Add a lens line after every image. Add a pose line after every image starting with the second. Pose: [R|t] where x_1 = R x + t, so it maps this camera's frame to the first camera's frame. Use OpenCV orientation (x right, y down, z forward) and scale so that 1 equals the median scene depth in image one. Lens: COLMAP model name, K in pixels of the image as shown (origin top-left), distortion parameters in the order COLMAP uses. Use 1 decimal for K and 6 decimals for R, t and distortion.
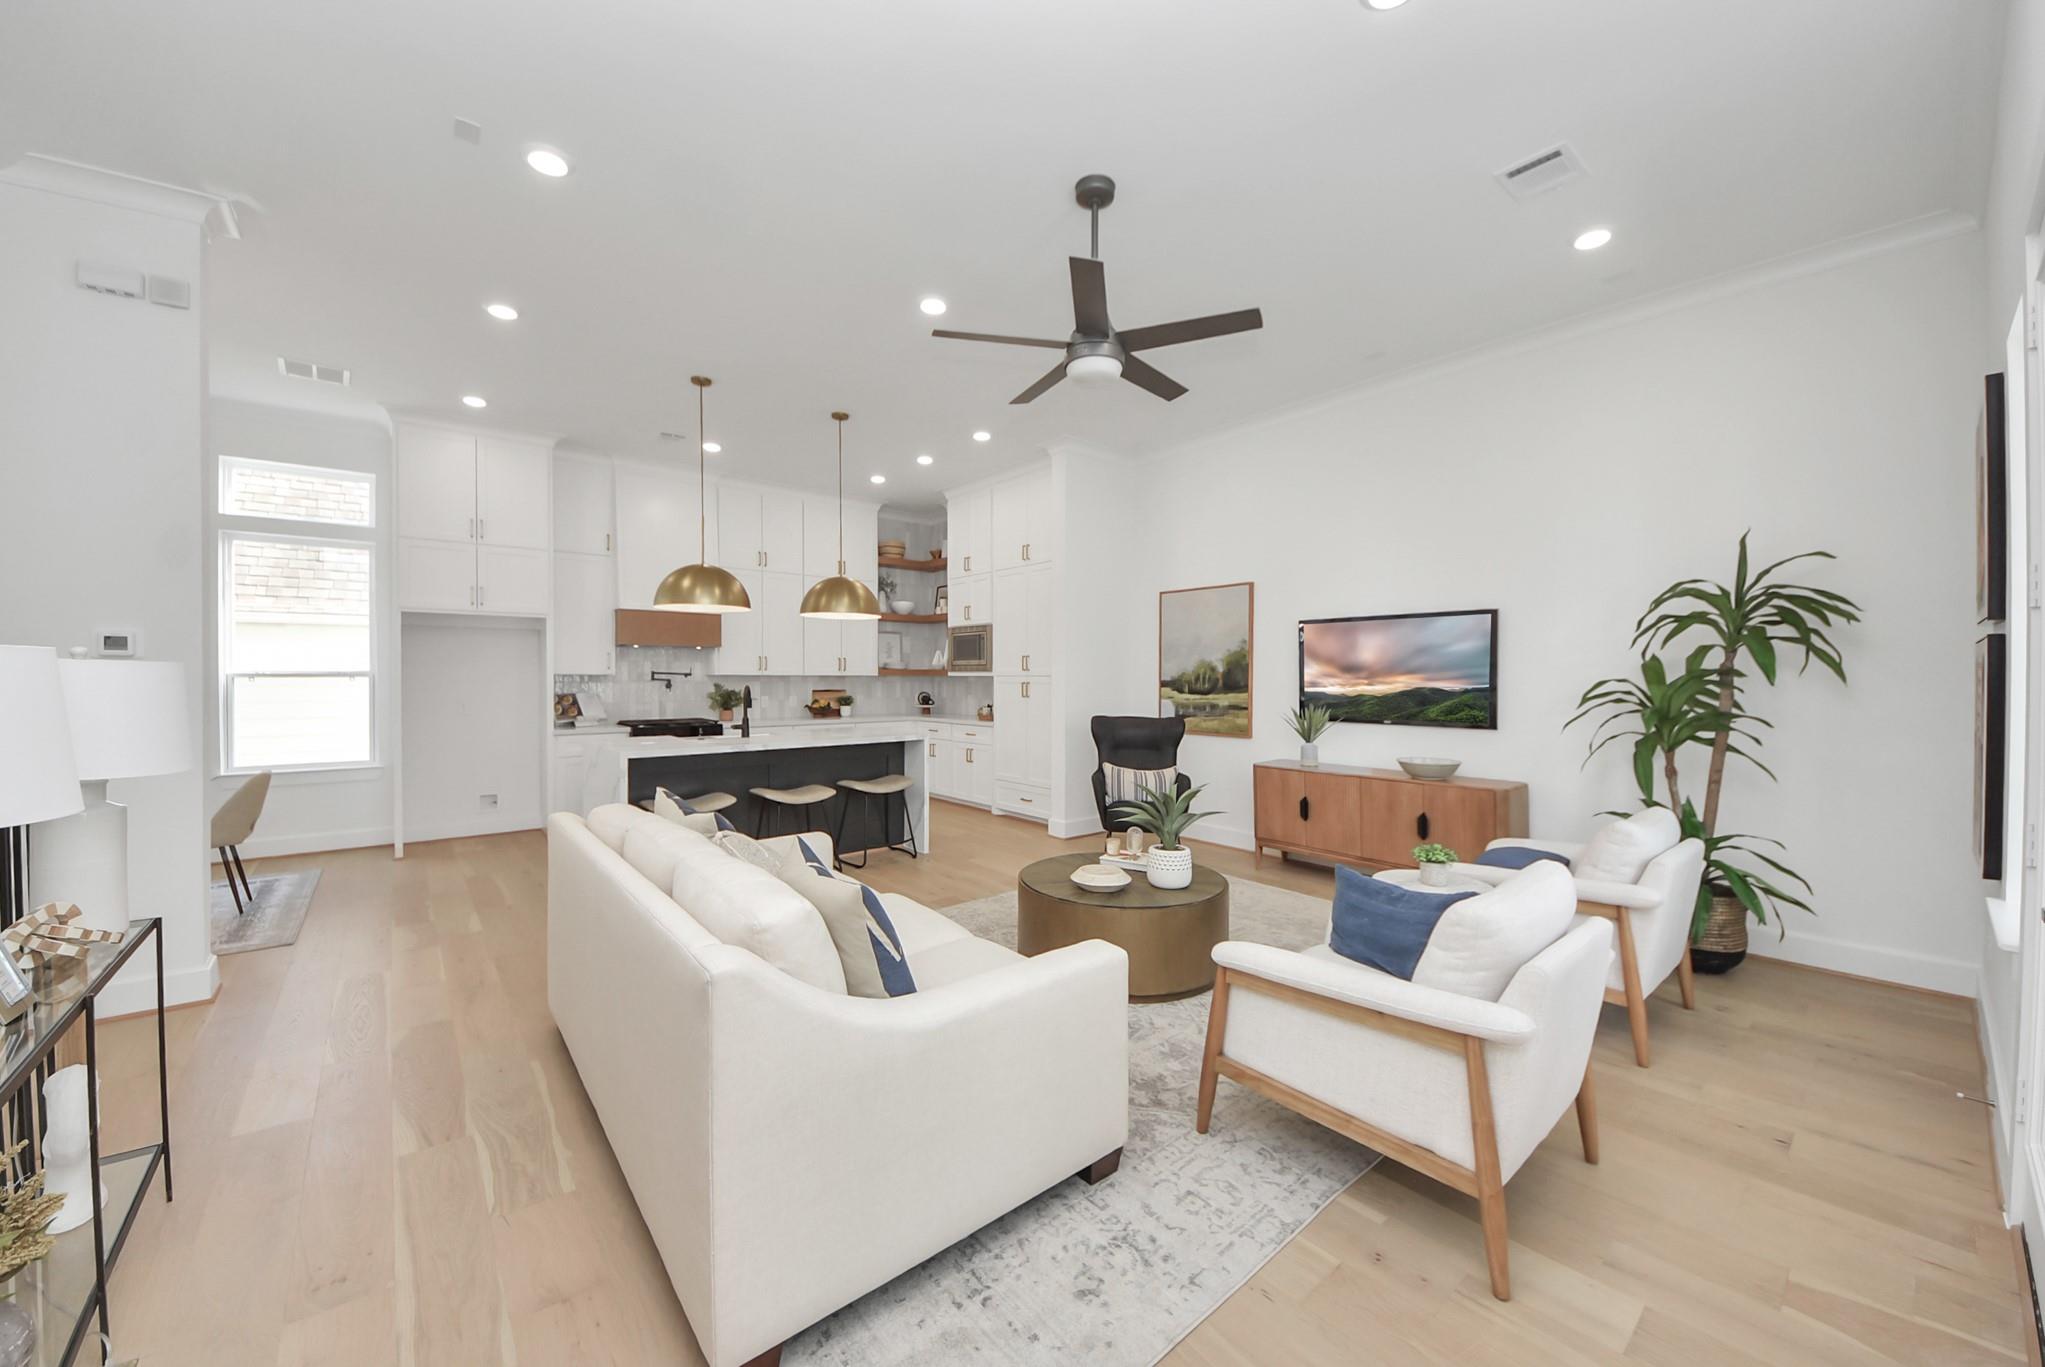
lens RADIAL K [[719.5, 0, 1022.5], [0, 719.5, 683.5], [0, 0, 1]] dist [-0.000659, -0.000106]
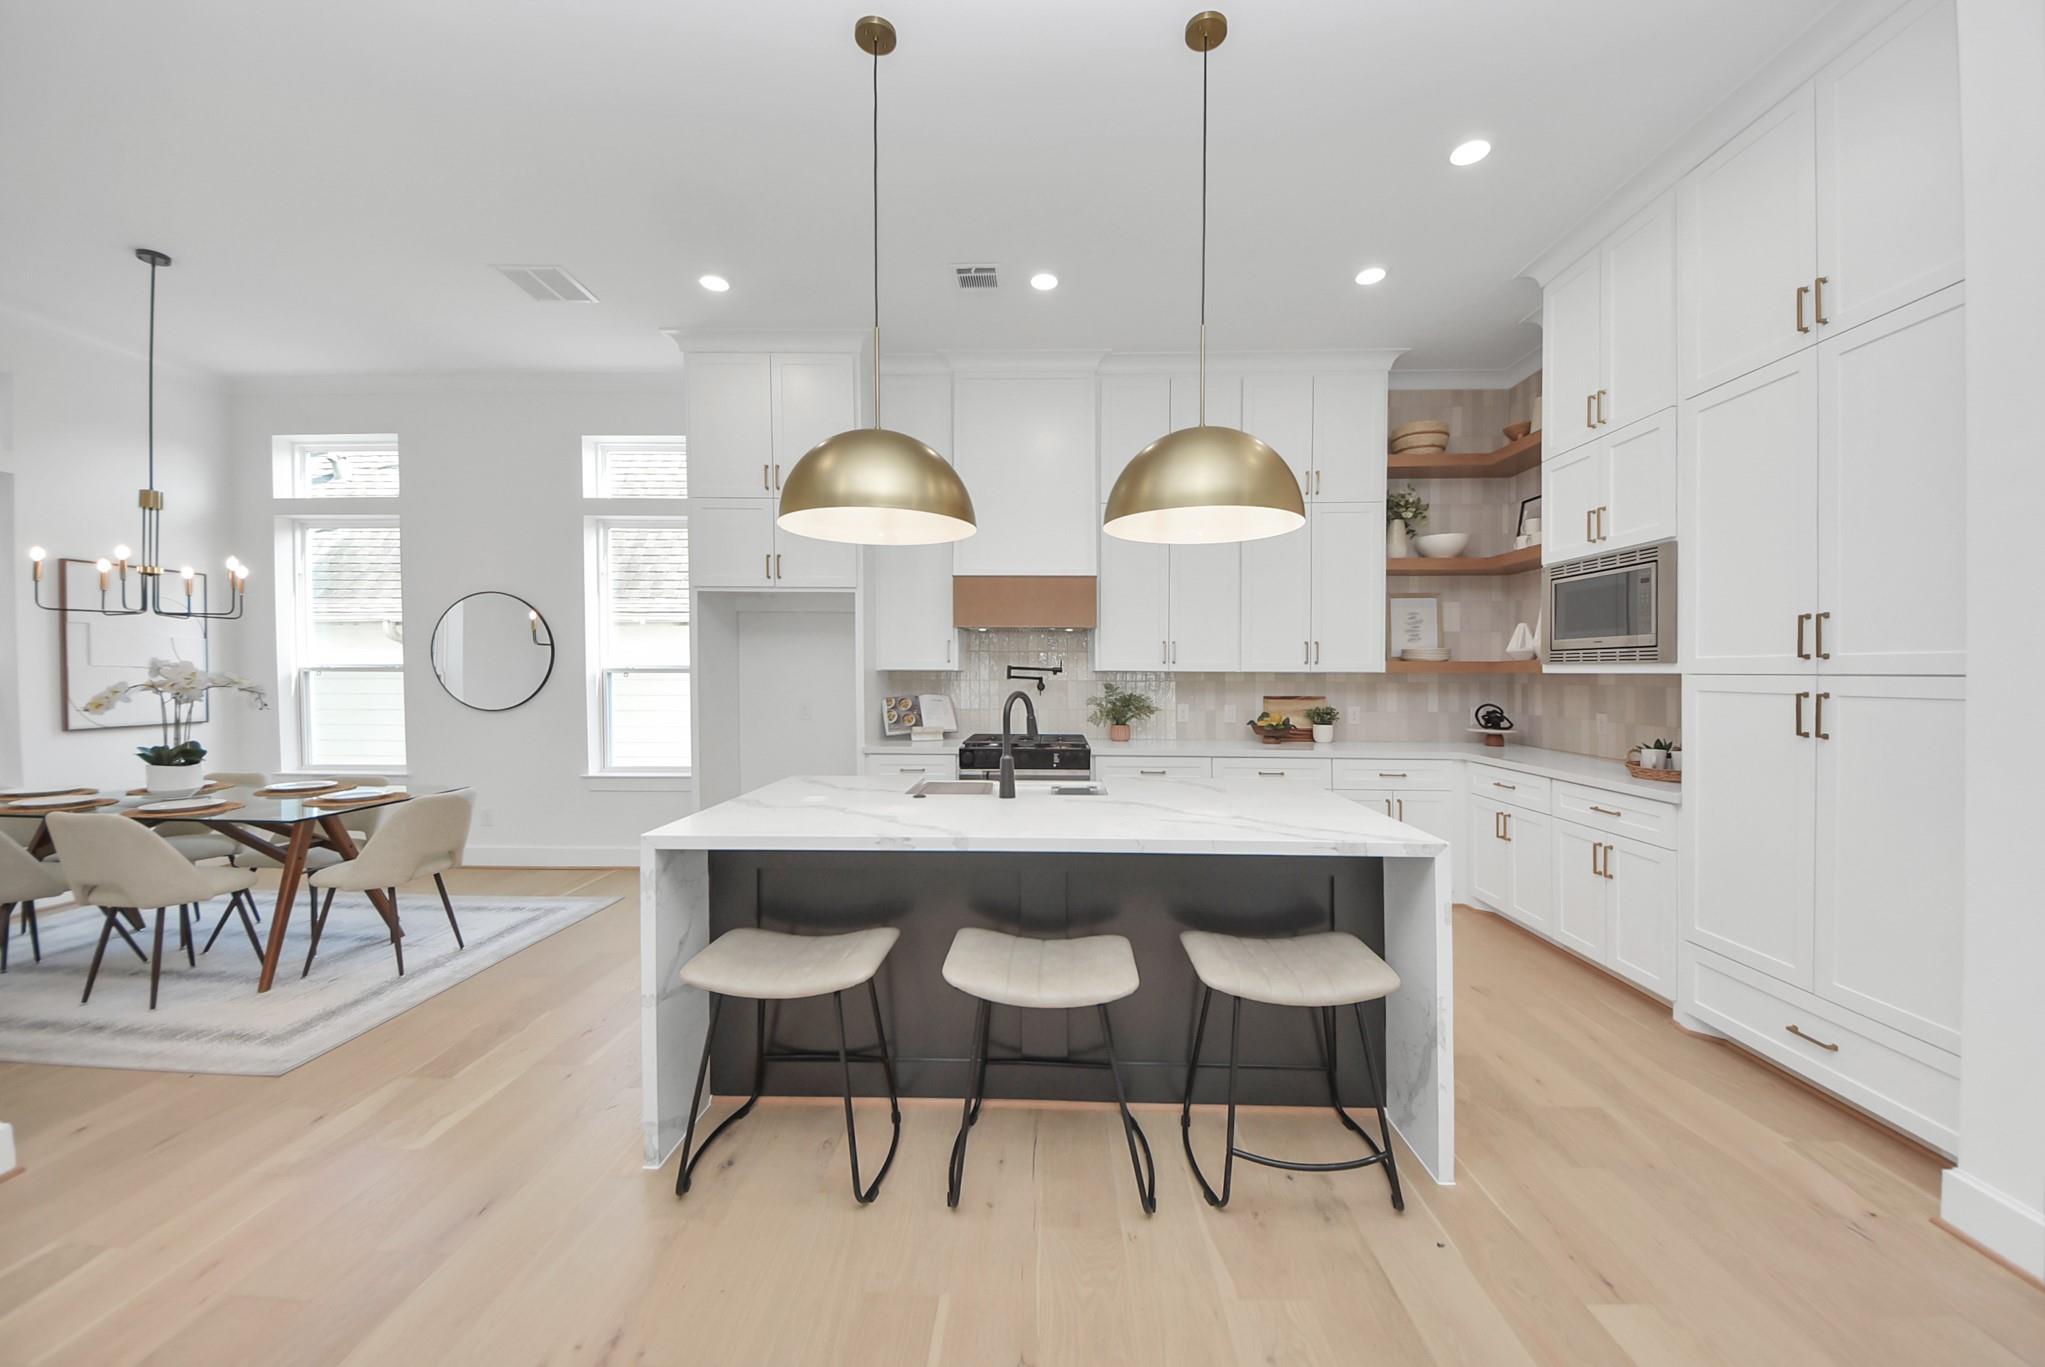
lens RADIAL K [[717.5, 0, 1020.7], [0, 717.5, 674.0], [0, 0, 1]] dist [0.016593, -0.000007]
pose [[0.732445, 0.002758, -0.680821, -0.031124], [-0.009758, 0.999932, -0.006448, -0.003678], [0.680756, 0.011366, 0.732422, 0.426354]]
